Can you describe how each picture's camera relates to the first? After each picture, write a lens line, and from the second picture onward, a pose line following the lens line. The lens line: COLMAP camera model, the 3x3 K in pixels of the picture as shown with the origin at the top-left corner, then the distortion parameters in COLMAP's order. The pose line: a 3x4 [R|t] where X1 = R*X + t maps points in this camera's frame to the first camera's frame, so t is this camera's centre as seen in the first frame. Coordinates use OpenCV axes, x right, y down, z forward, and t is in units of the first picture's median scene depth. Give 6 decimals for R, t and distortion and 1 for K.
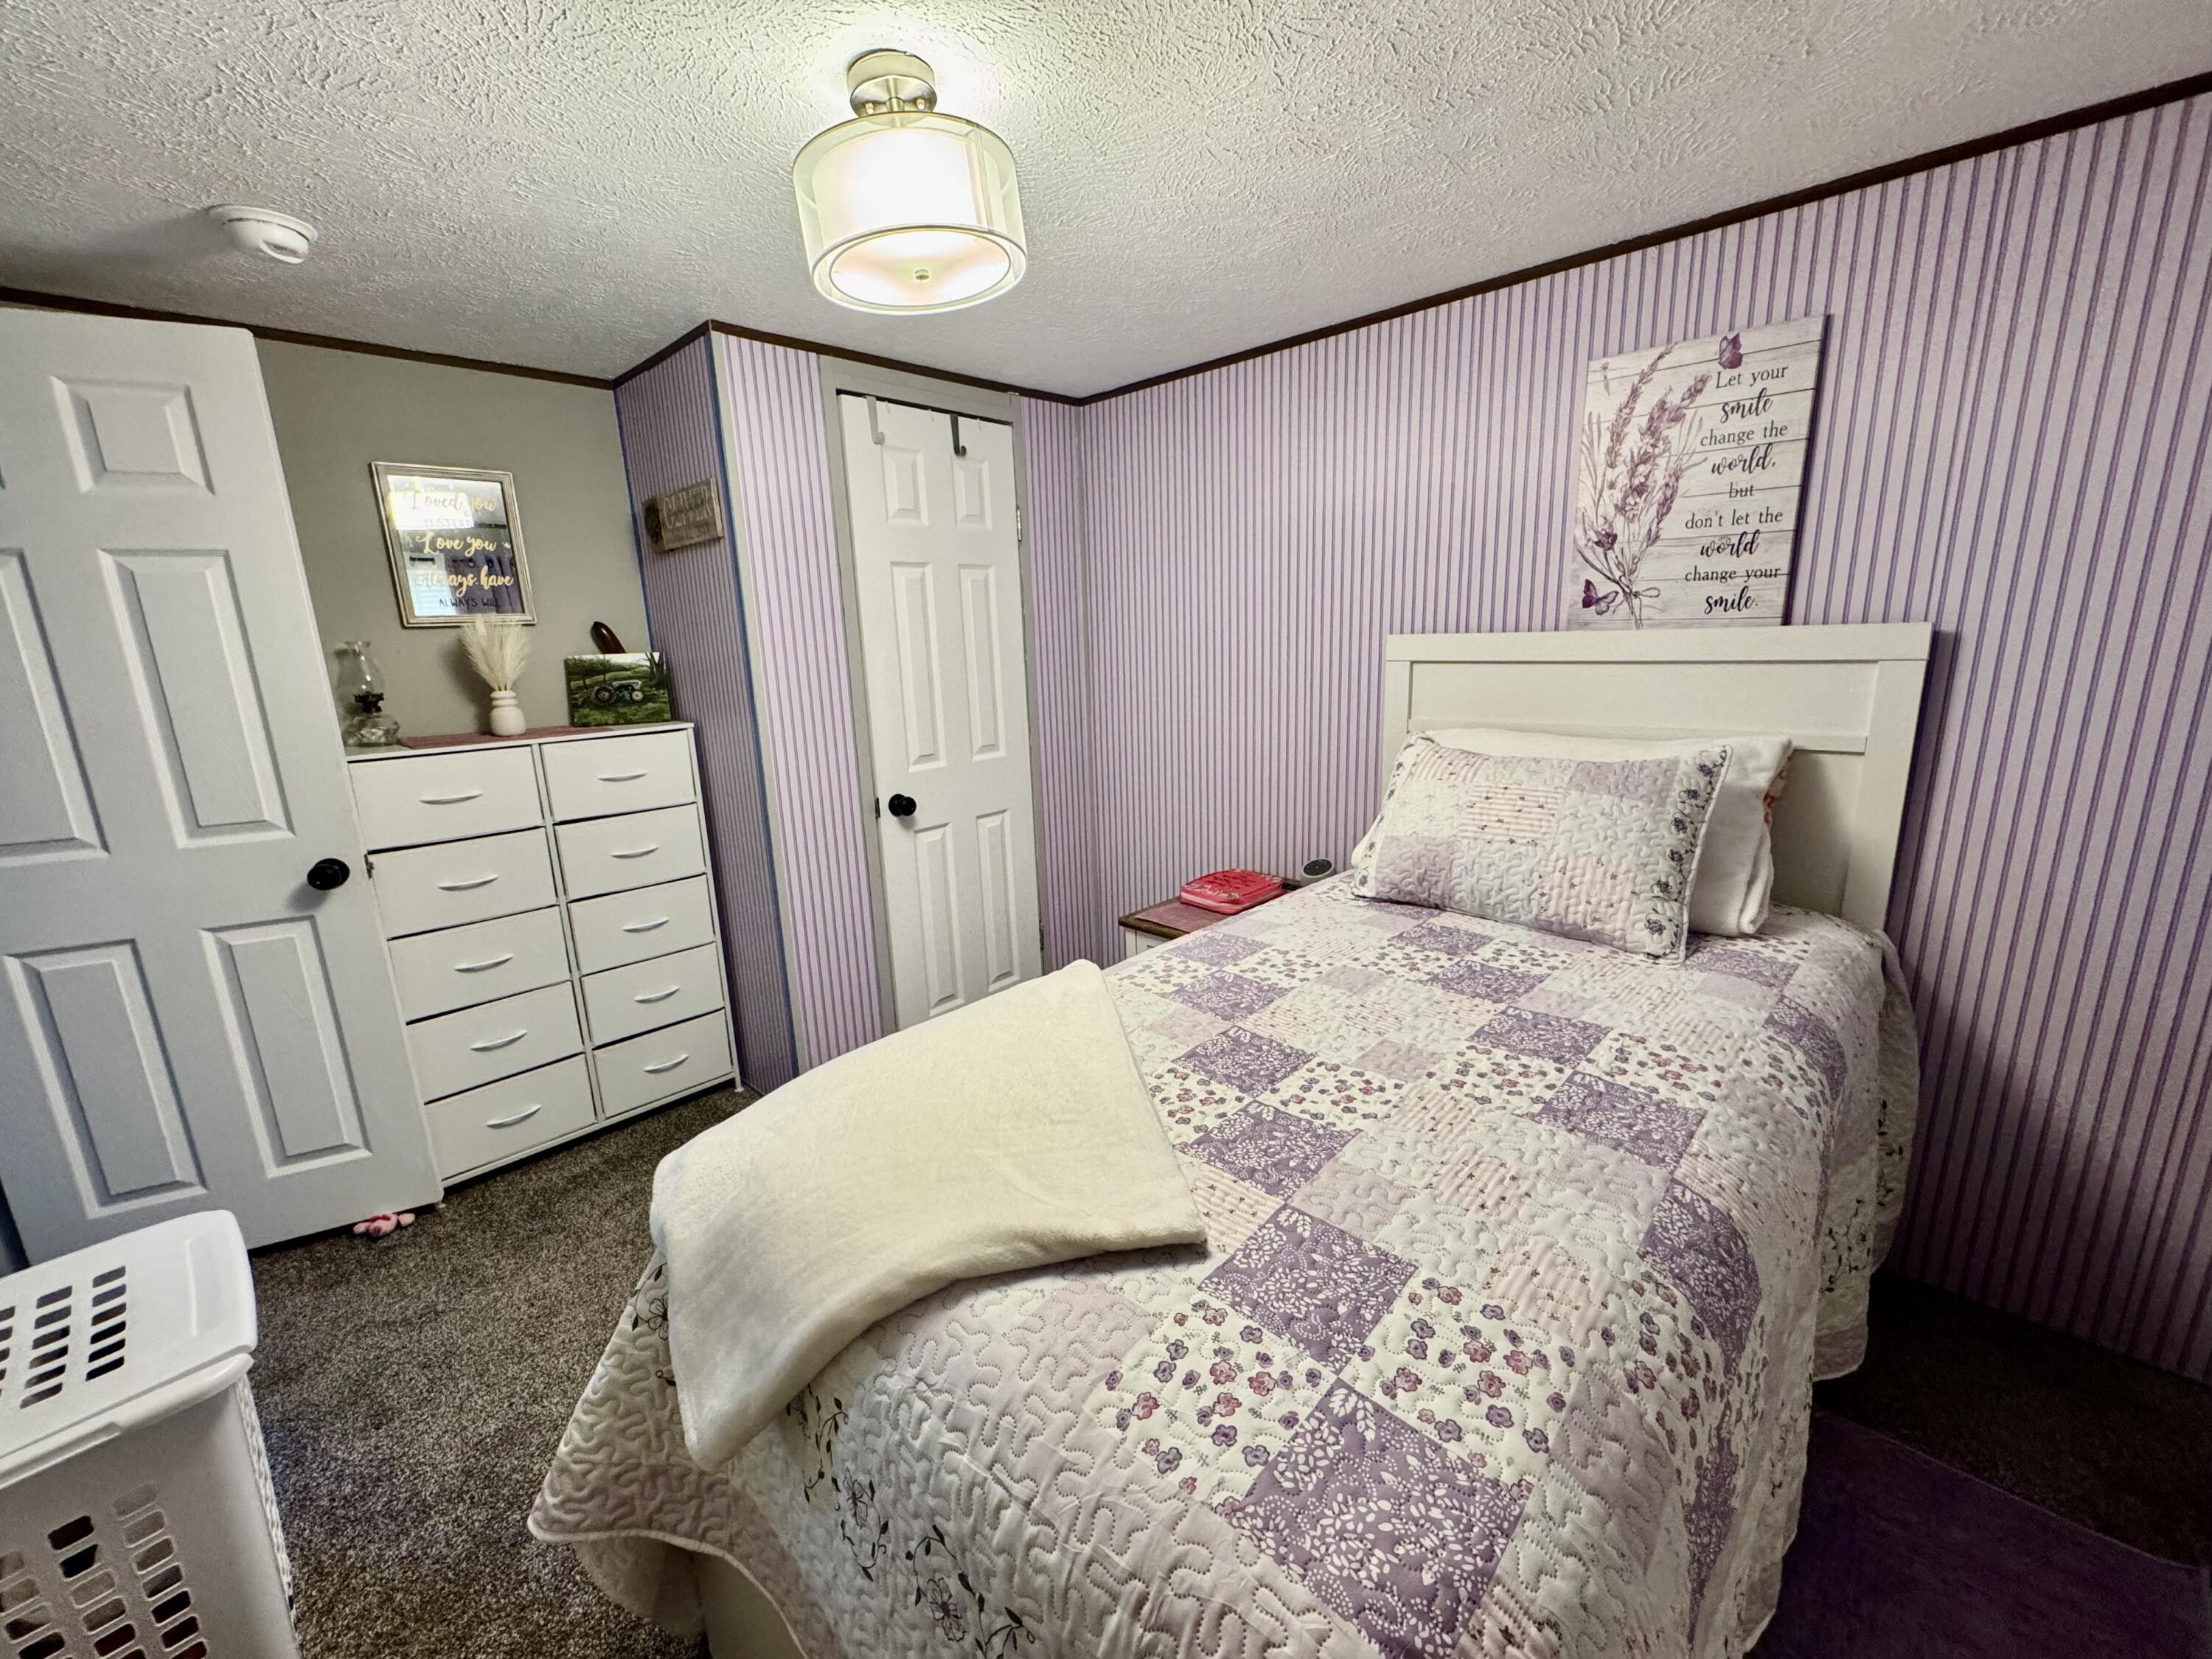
lens RADIAL K [[888.7, 0, 1105.4], [0, 888.7, 832.5], [0, 0, 1]] dist [-0.004483, 0.000692]
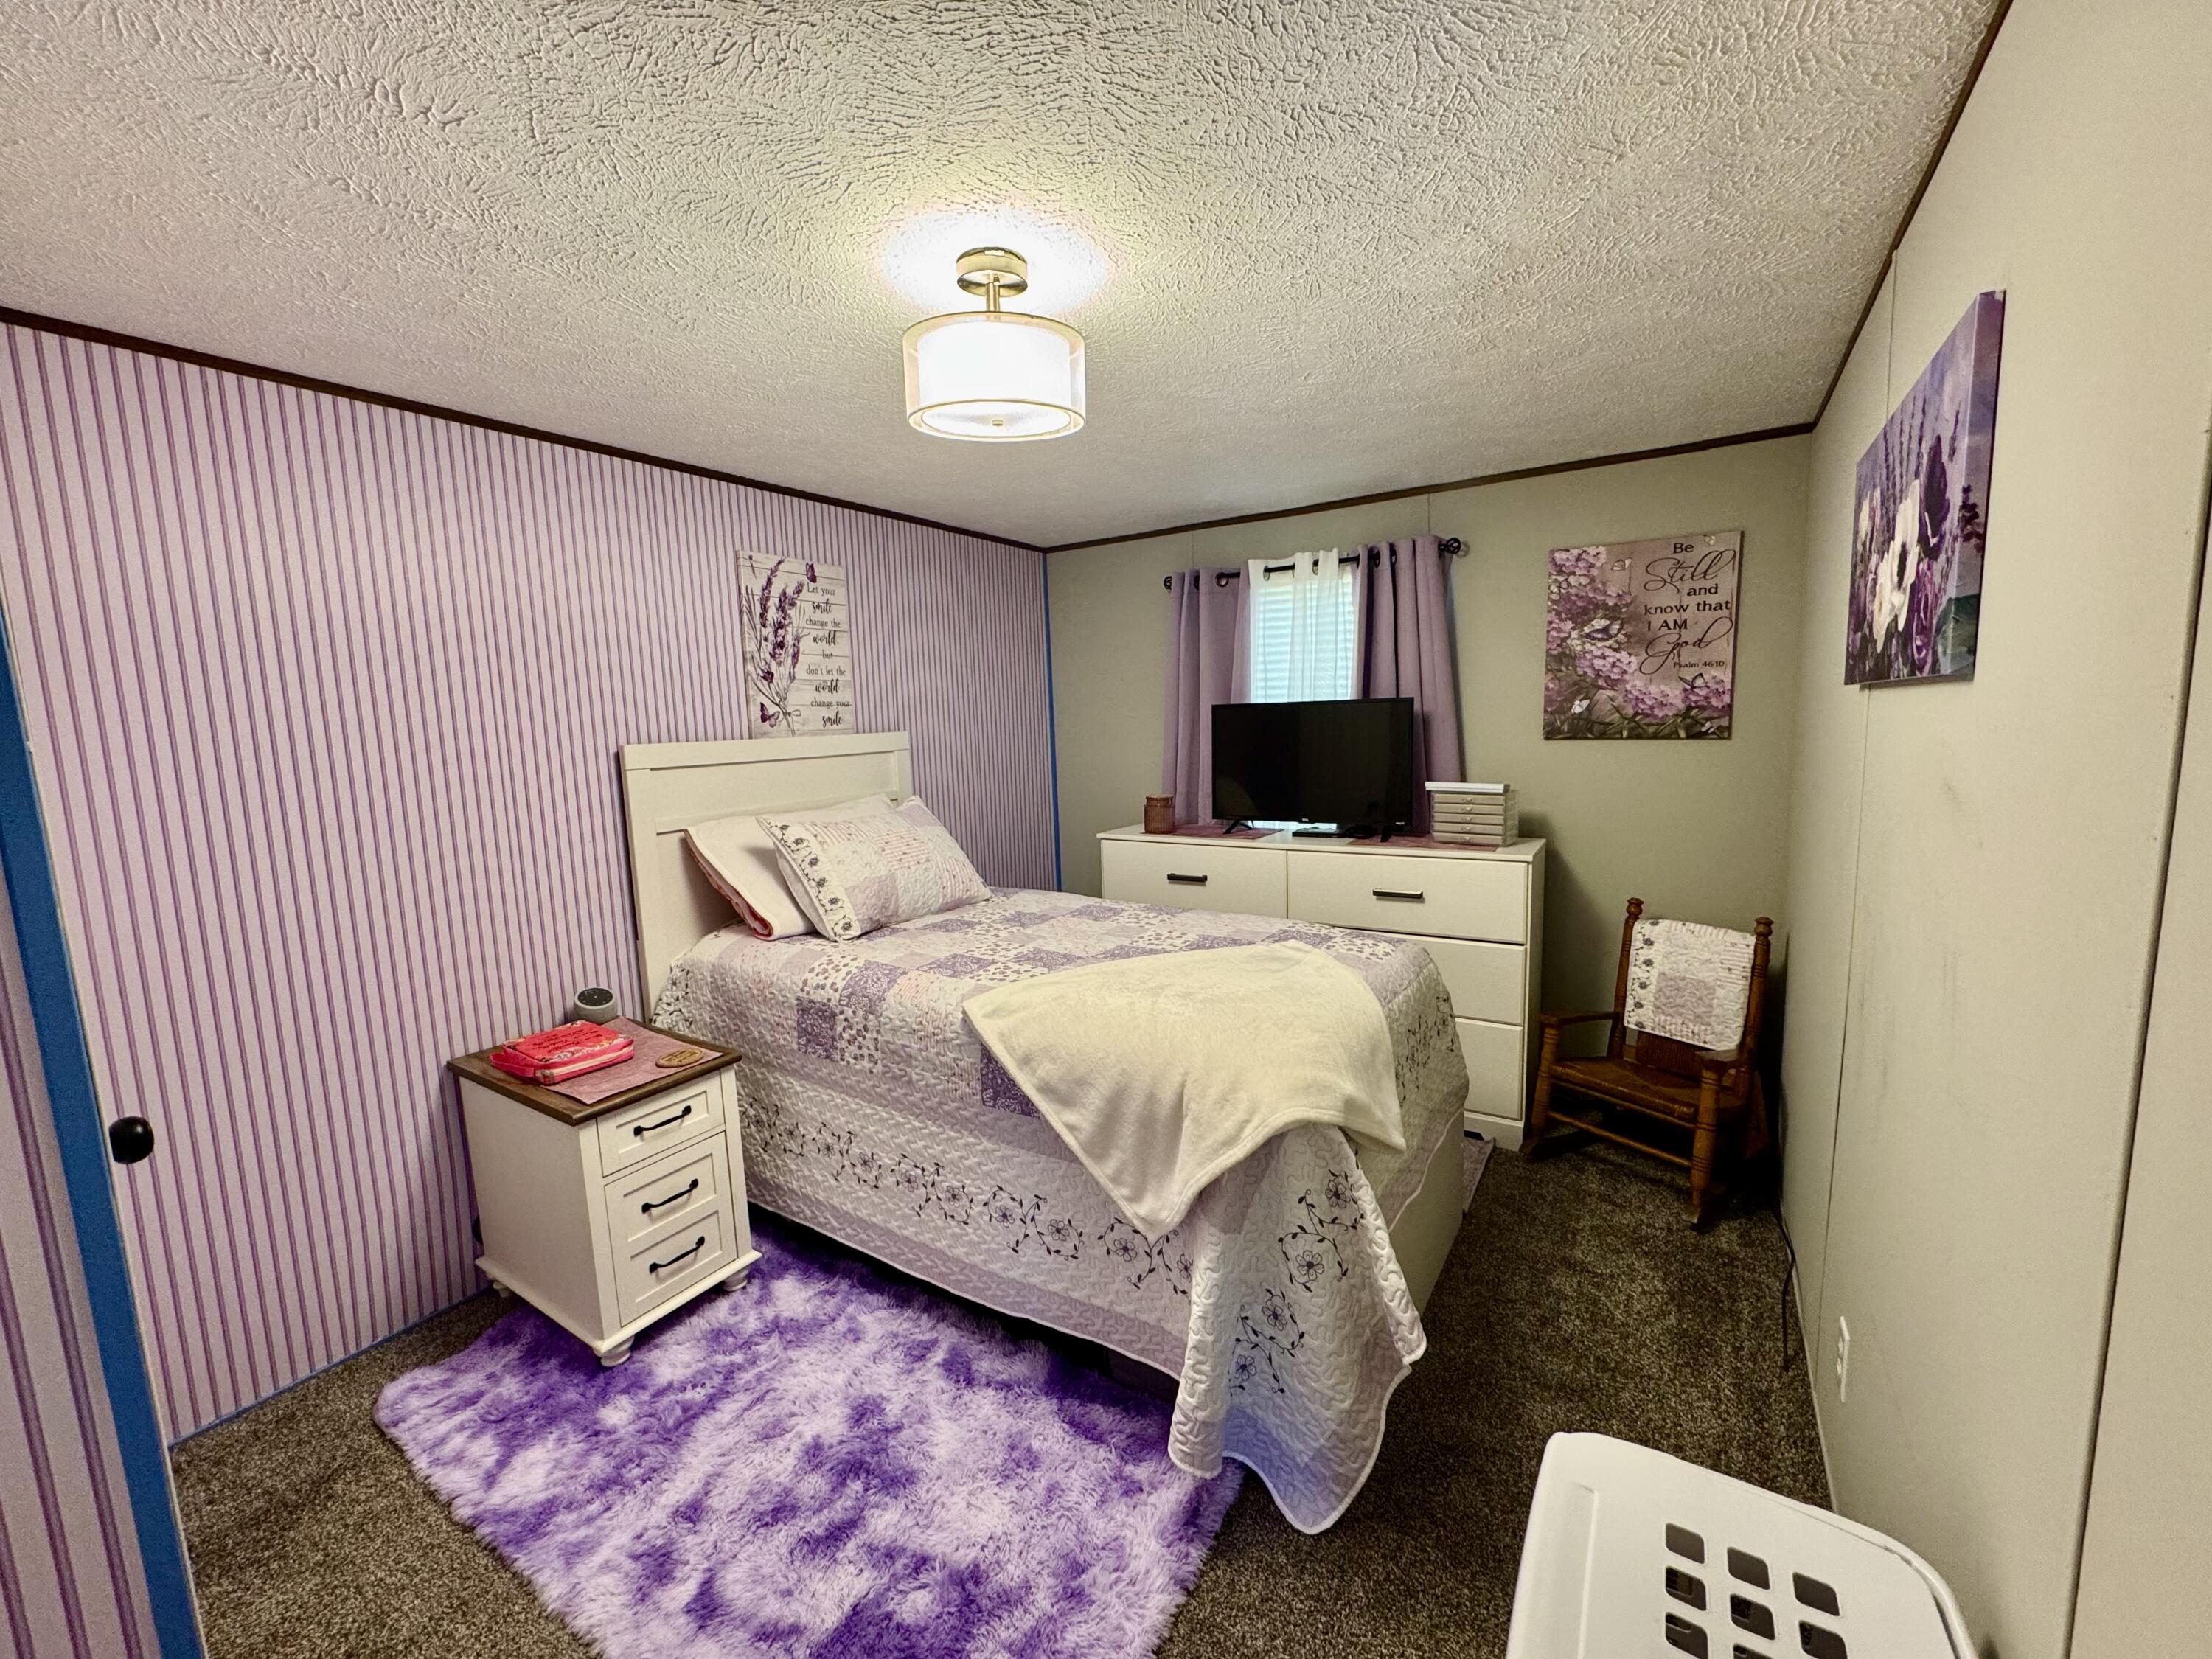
lens RADIAL K [[888.7, 0, 1107.4], [0, 888.7, 829.6], [0, 0, 1]] dist [-0.004483, 0.000692]
pose [[-0.190442, -0.084051, 0.978094, -0.998919], [0.258870, 0.956764, 0.132622, -0.148510], [-0.946952, 0.278455, -0.160450, 0.818738]]
